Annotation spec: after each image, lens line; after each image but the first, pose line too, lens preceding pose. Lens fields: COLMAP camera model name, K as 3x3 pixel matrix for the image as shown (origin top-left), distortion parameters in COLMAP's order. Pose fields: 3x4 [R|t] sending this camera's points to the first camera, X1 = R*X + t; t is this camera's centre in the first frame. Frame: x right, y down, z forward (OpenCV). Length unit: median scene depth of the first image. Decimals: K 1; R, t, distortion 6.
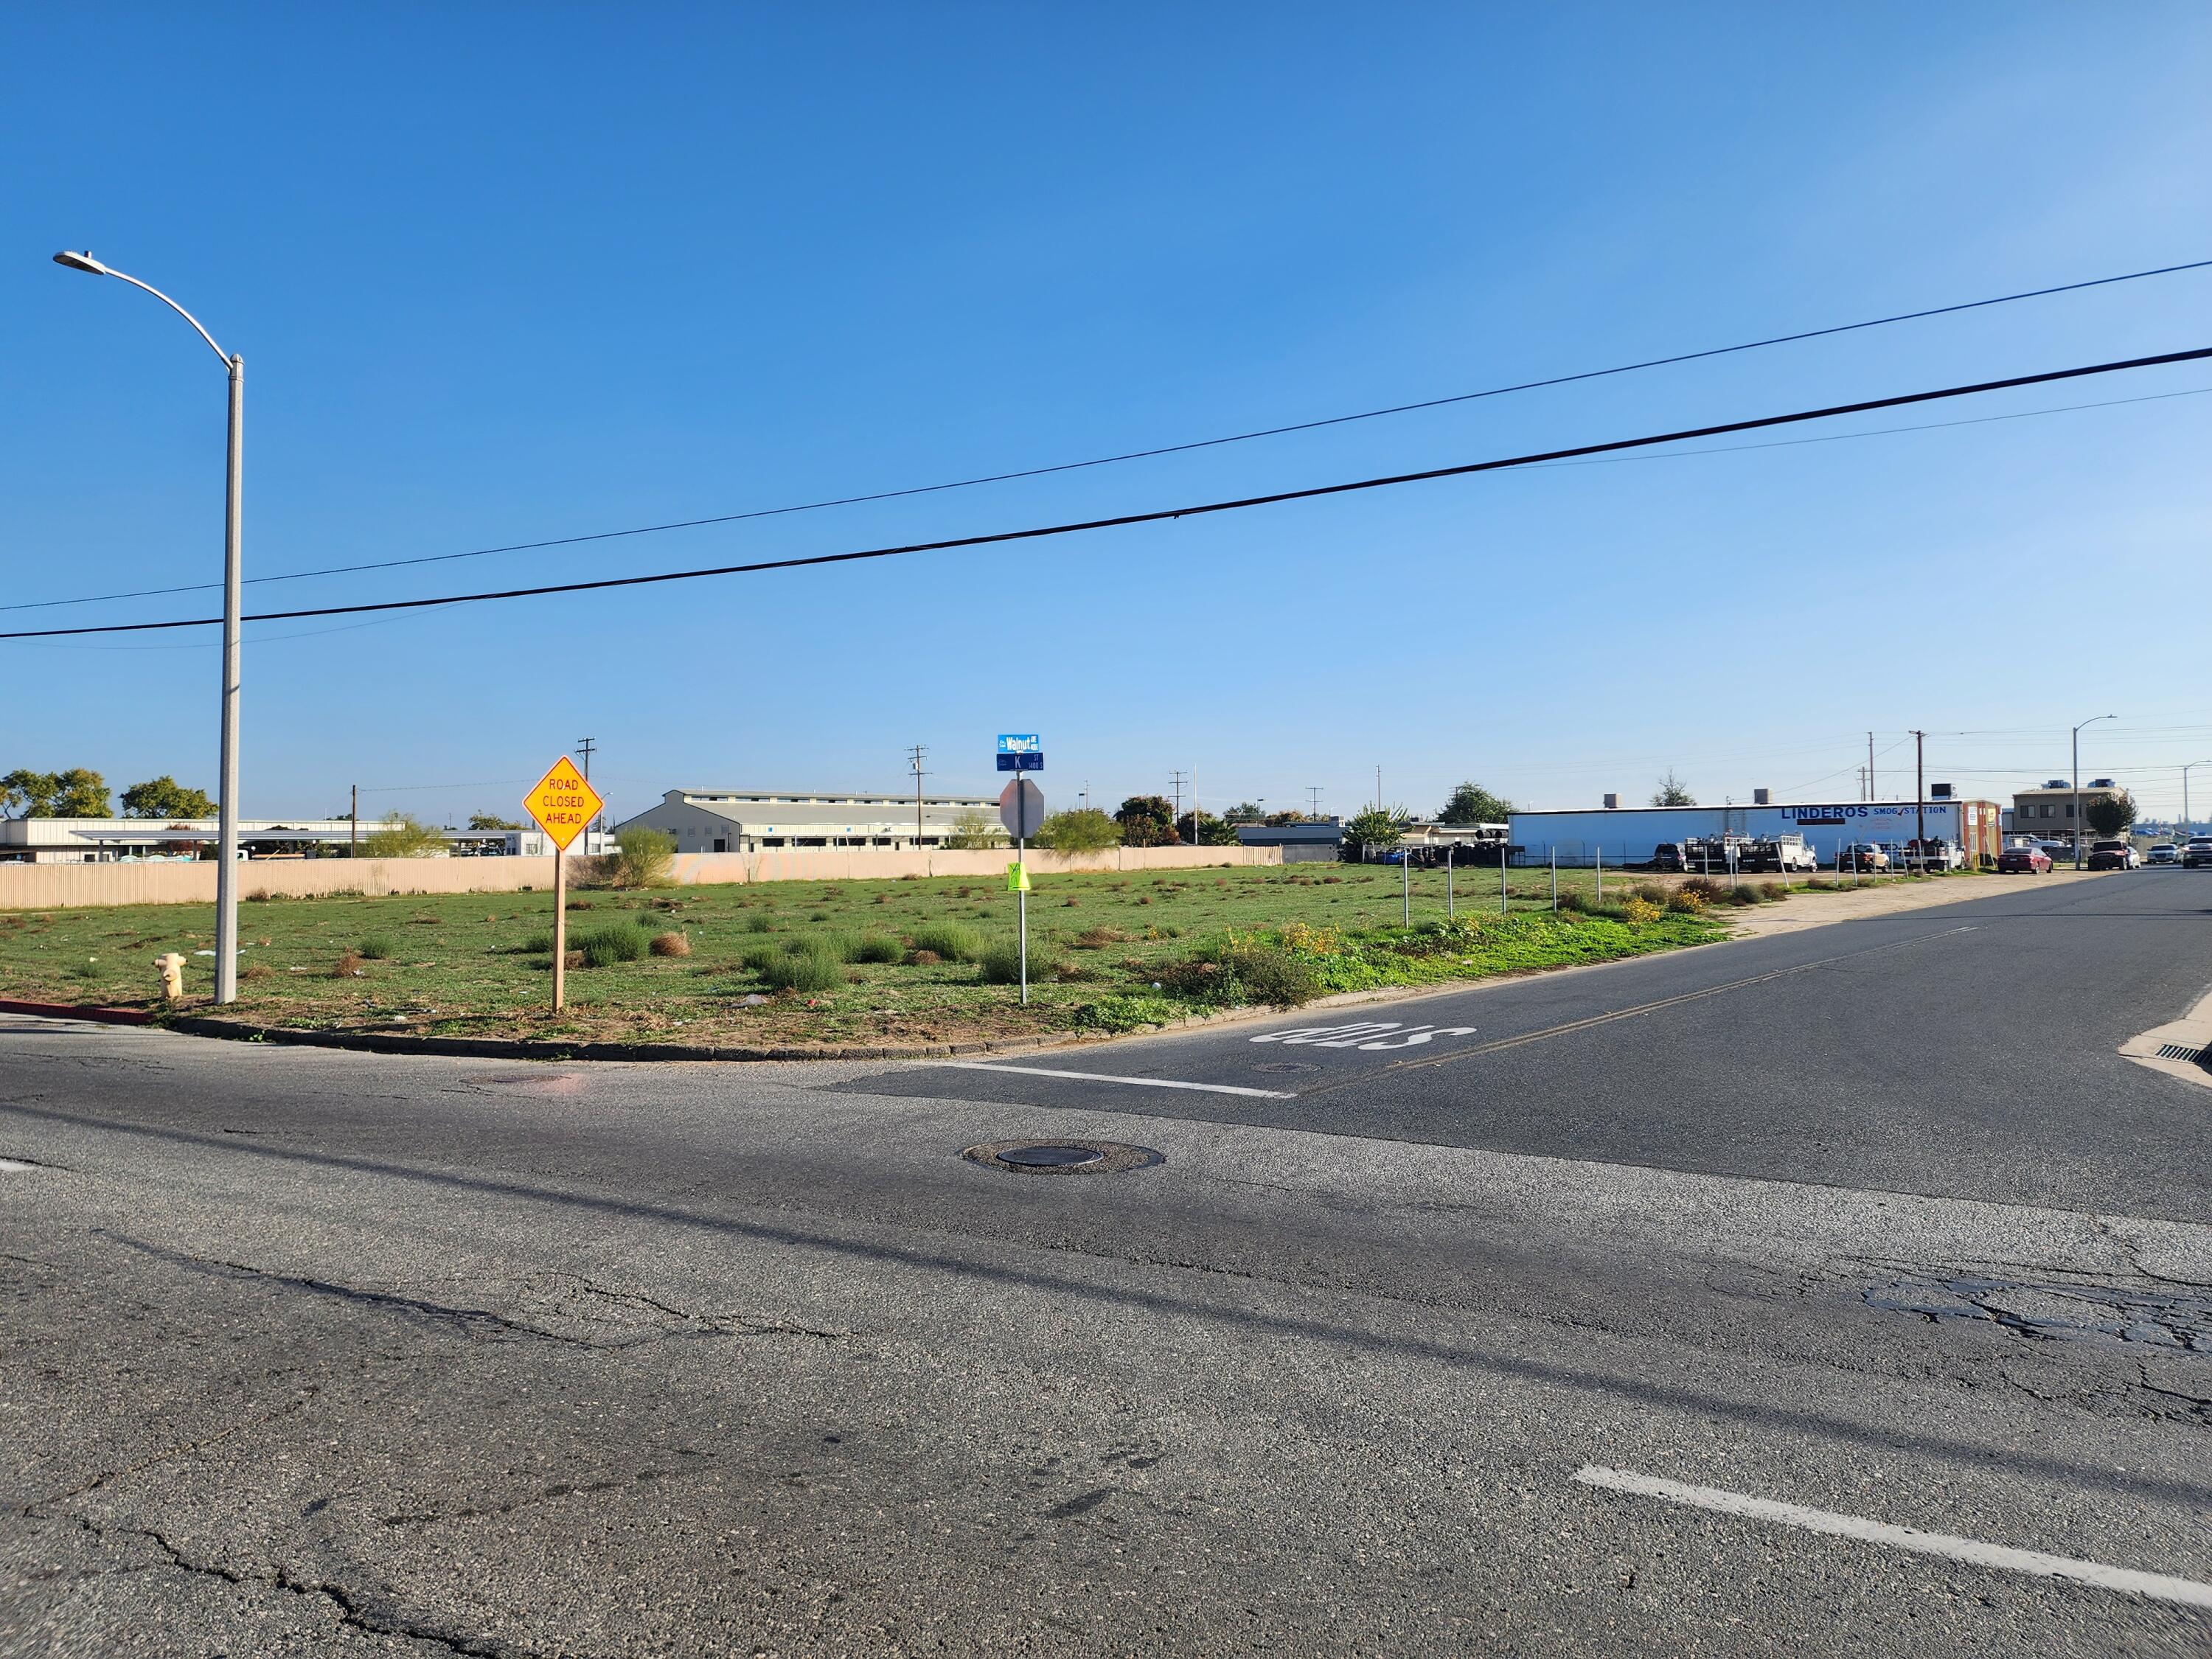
lens RADIAL K [[1467.3, 0, 1111.0], [0, 1467.3, 803.3], [0, 0, 1]] dist [0.091723, -0.085987]
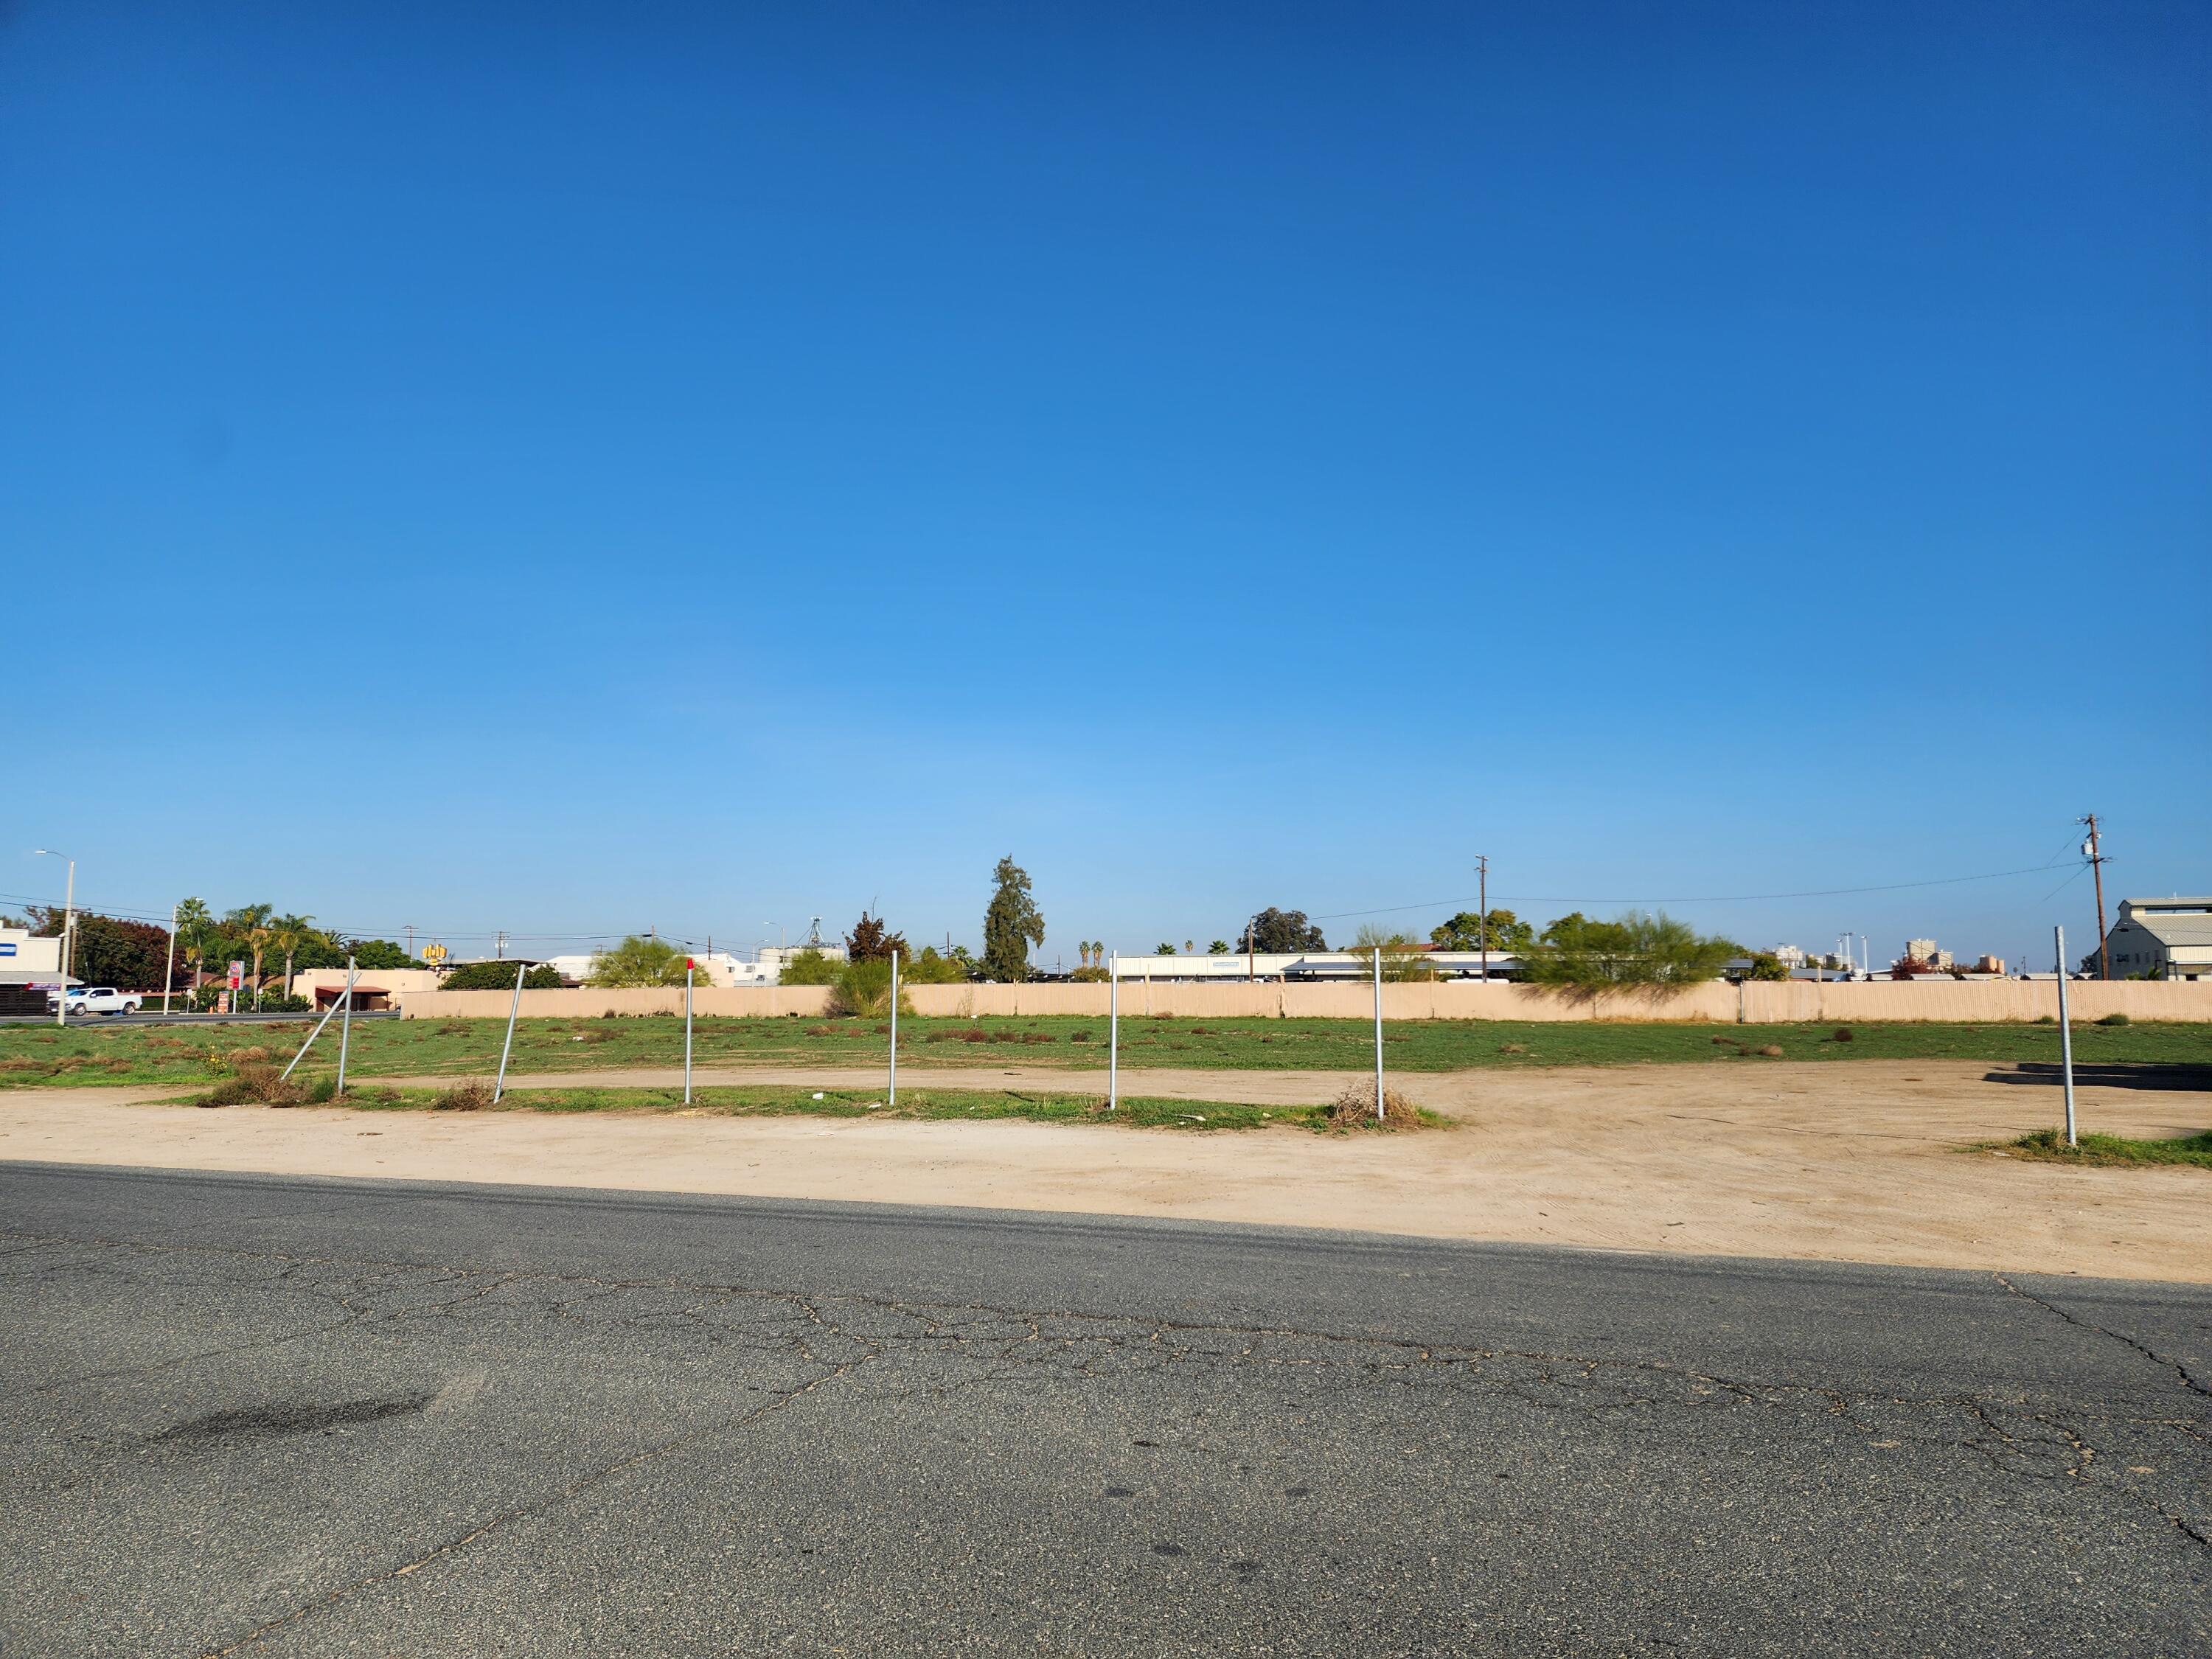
lens RADIAL K [[1467.3, 0, 1150.6], [0, 1467.3, 794.1], [0, 0, 1]] dist [0.091723, -0.085987]
pose [[0.294533, -0.117718, -0.948363, 0.531961], [0.028125, 0.993022, -0.114526, 0.019641], [0.955227, 0.007059, 0.295789, 0.659515]]
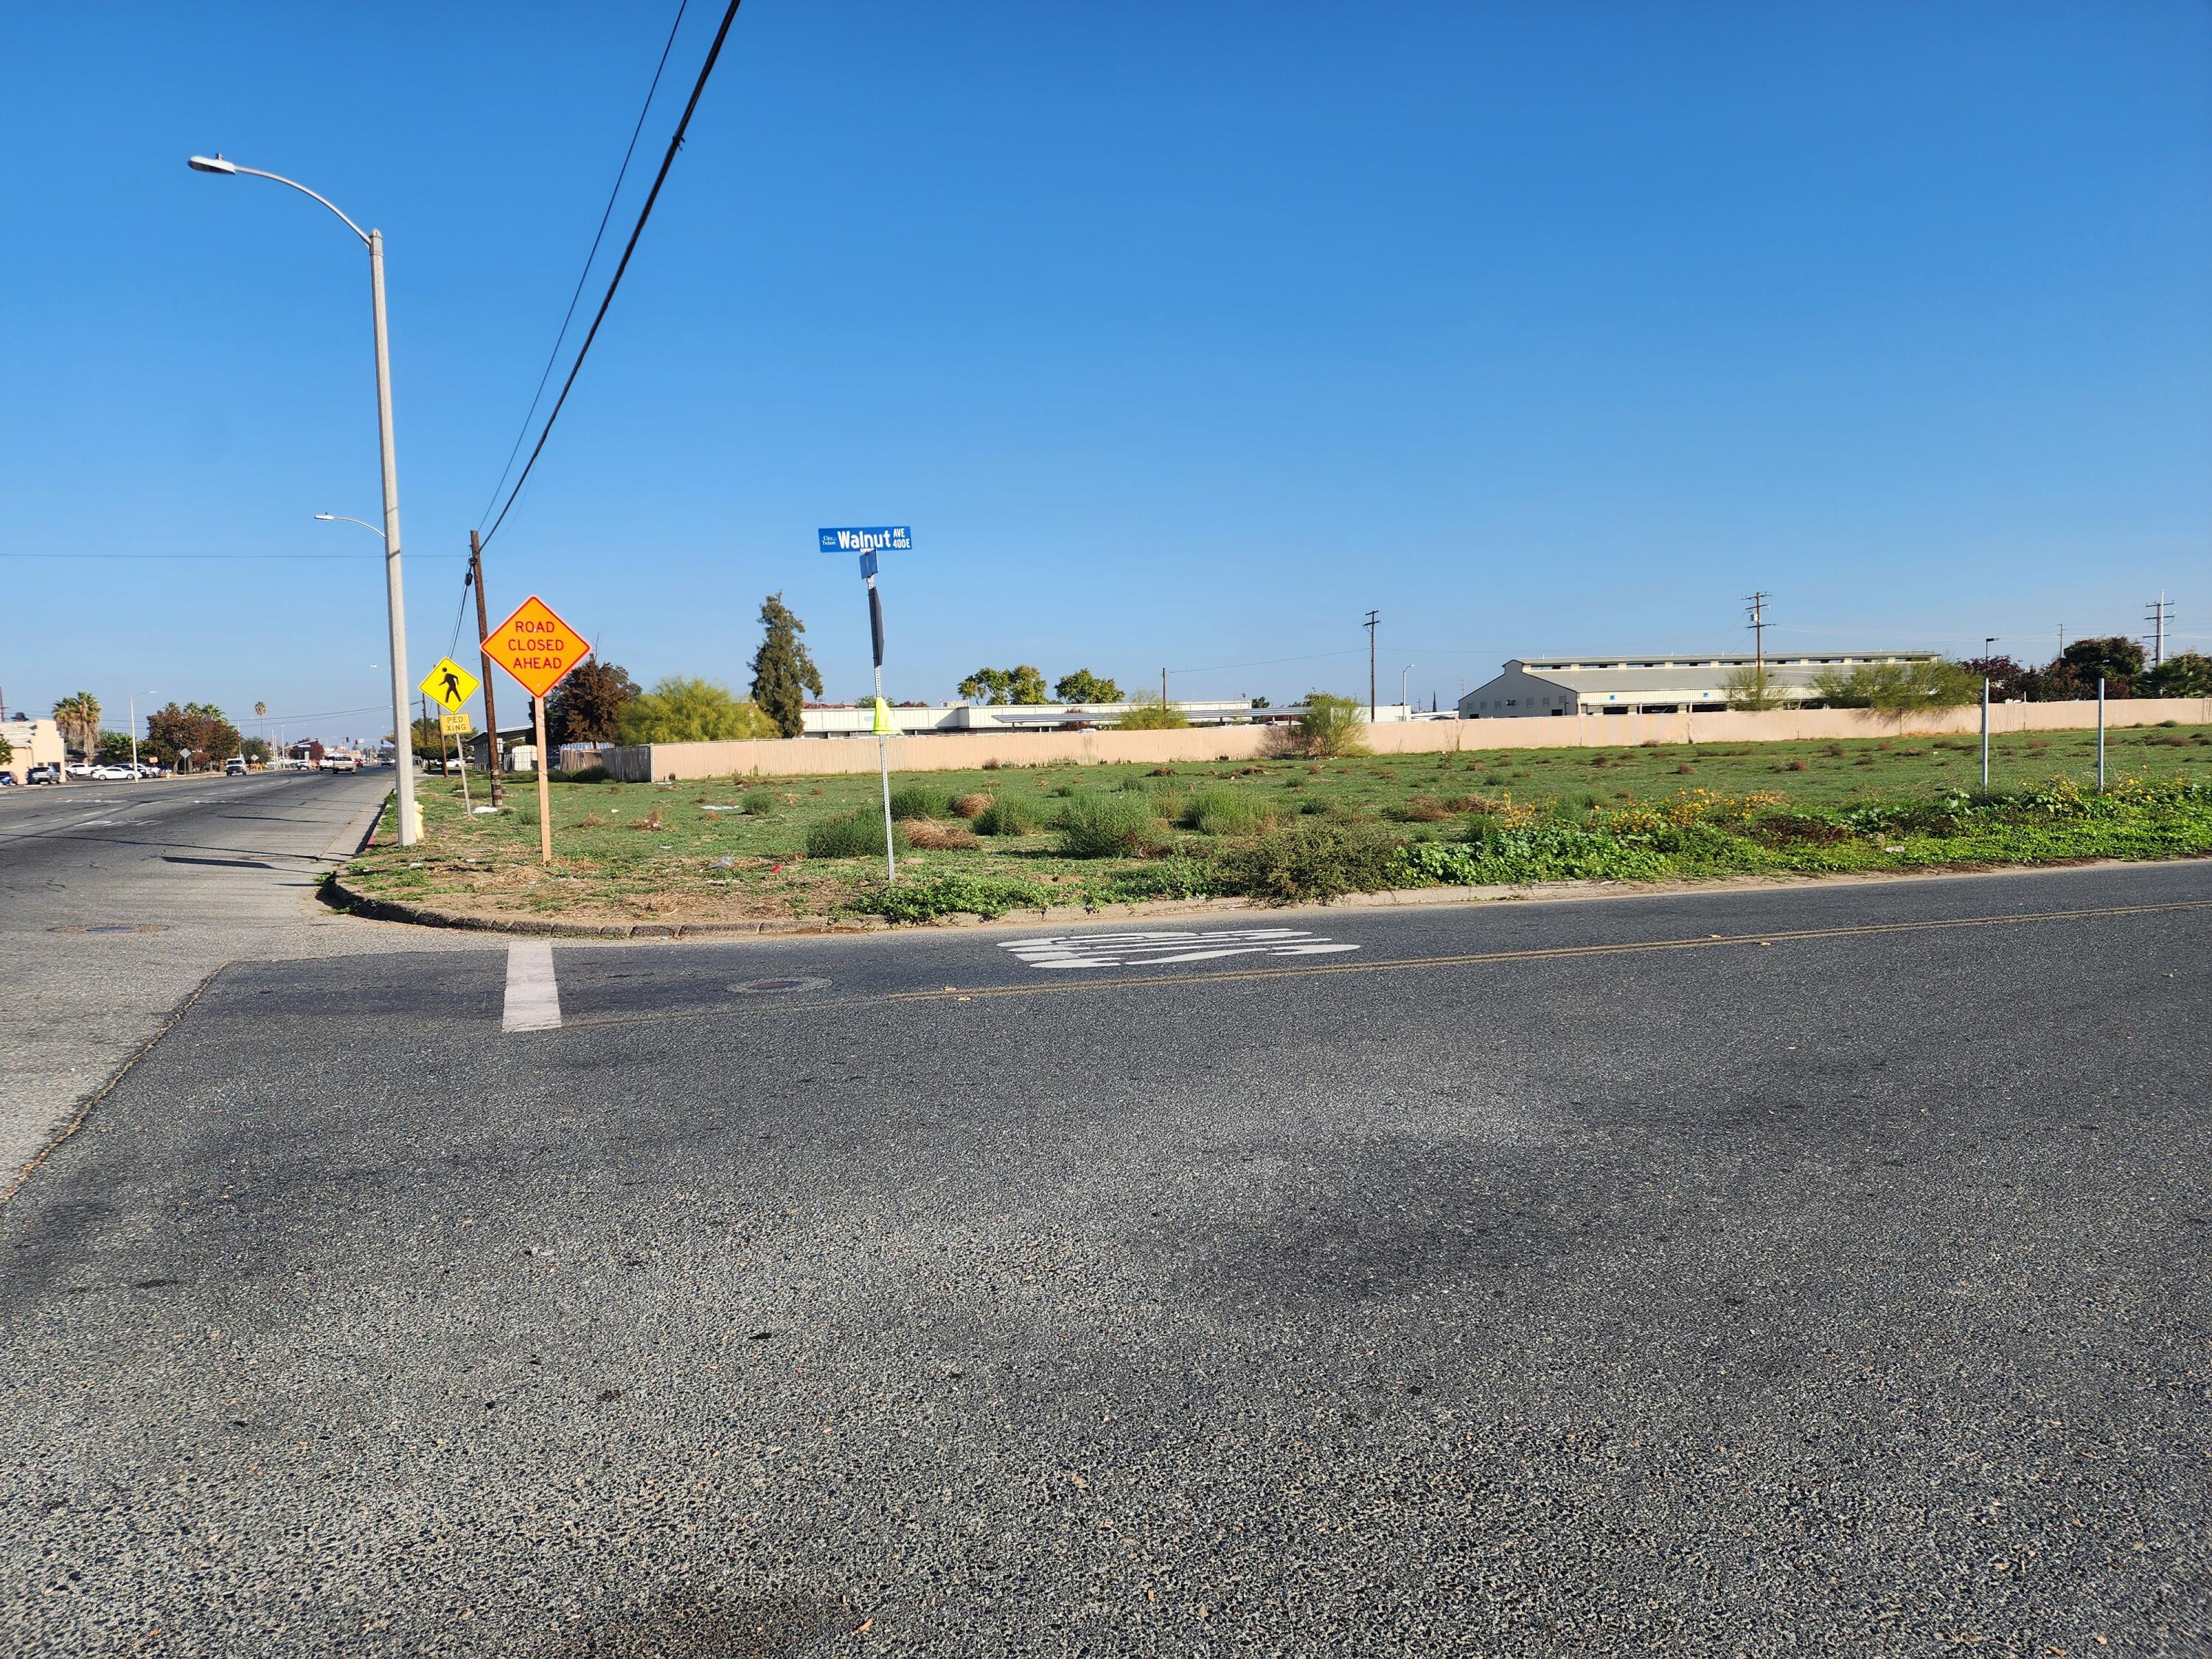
lens RADIAL K [[1467.3, 0, 1094.8], [0, 1467.3, 839.1], [0, 0, 1]] dist [0.091723, -0.085987]
pose [[0.816165, 0.025713, -0.577247, 0.088753], [0.036839, 0.994661, 0.096392, 0.008262], [0.576644, -0.099937, 0.810860, 0.080927]]
